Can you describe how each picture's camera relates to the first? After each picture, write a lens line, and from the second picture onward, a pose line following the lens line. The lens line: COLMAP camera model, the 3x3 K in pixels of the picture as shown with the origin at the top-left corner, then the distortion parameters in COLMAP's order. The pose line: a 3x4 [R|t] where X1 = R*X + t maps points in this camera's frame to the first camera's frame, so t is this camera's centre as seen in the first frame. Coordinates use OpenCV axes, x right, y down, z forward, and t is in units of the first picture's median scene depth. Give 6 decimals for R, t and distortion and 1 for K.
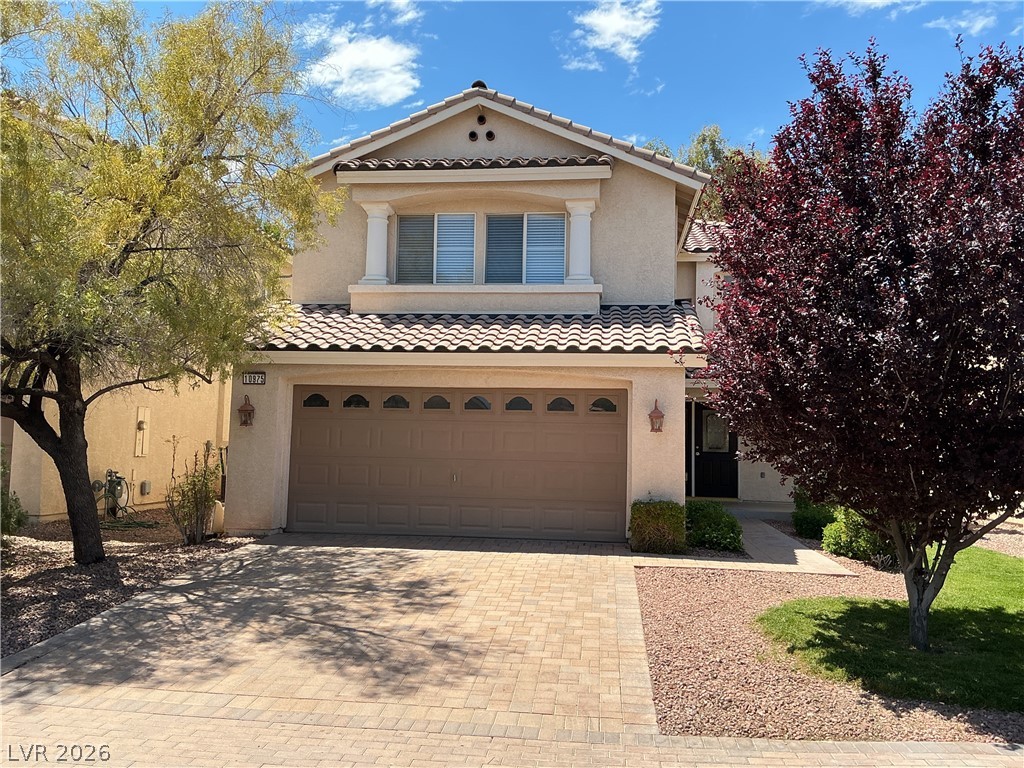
lens RADIAL K [[848.3, 0, 515.2], [0, 848.3, 380.9], [0, 0, 1]] dist [0.023952, -0.051211]
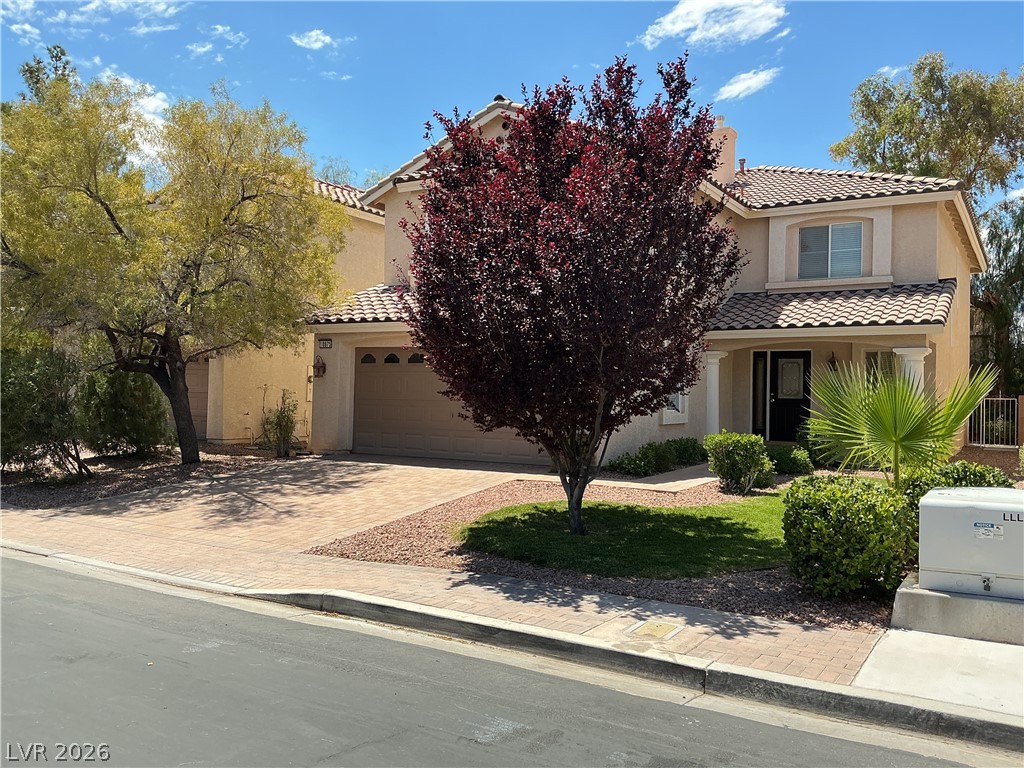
lens RADIAL K [[848.3, 0, 505.7], [0, 848.3, 387.4], [0, 0, 1]] dist [0.023952, -0.051211]
pose [[0.909360, -0.007608, -0.415940, 0.541921], [0.032702, 0.998046, 0.053241, 0.003766], [0.414722, -0.062017, 0.907832, -0.155783]]
